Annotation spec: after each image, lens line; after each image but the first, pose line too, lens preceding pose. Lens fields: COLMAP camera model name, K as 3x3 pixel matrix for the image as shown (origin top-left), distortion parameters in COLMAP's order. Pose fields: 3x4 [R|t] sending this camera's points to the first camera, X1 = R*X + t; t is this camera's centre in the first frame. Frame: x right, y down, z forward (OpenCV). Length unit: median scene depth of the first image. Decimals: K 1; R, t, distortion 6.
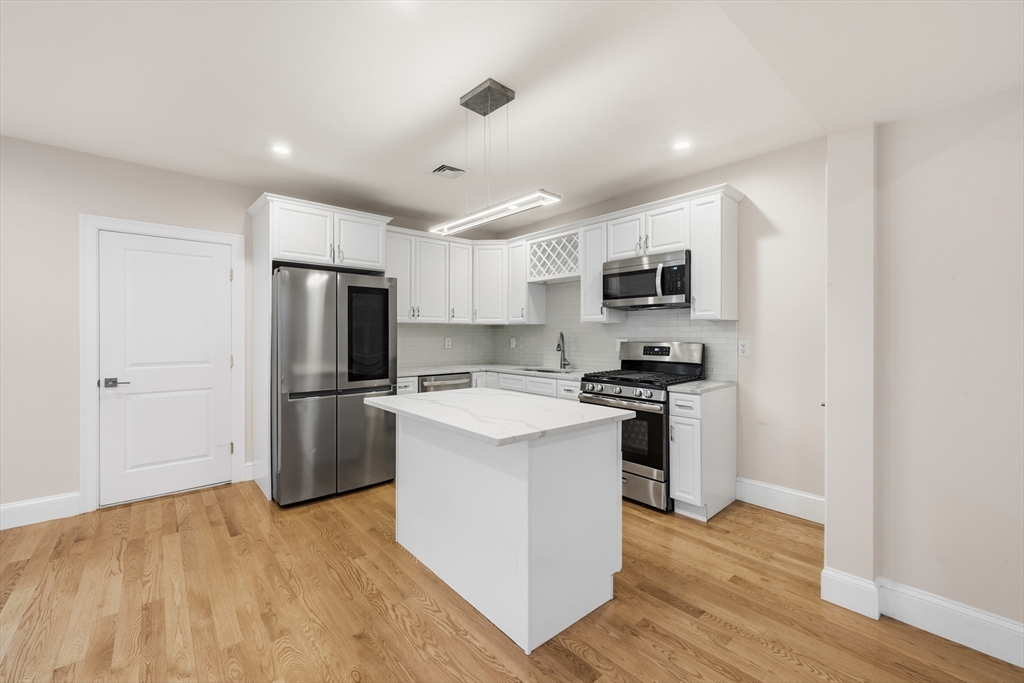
lens RADIAL K [[416.2, 0, 514.2], [0, 416.2, 339.5], [0, 0, 1]] dist [0.001128, -0.000315]
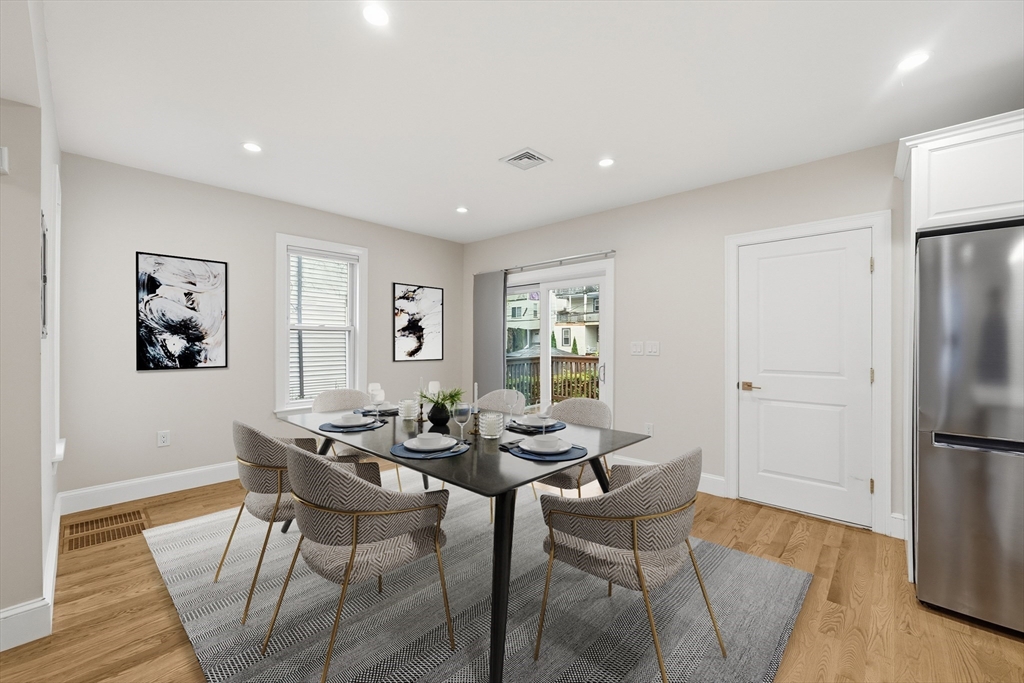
lens RADIAL K [[406.3, 0, 514.4], [0, 406.3, 341.4], [0, 0, 1]] dist [0.000127, -0.000067]
pose [[0.102250, -0.002630, -0.994755, 0.016211], [-0.011045, 0.999932, -0.003779, -0.001569], [0.994697, 0.011373, 0.102214, 0.264159]]
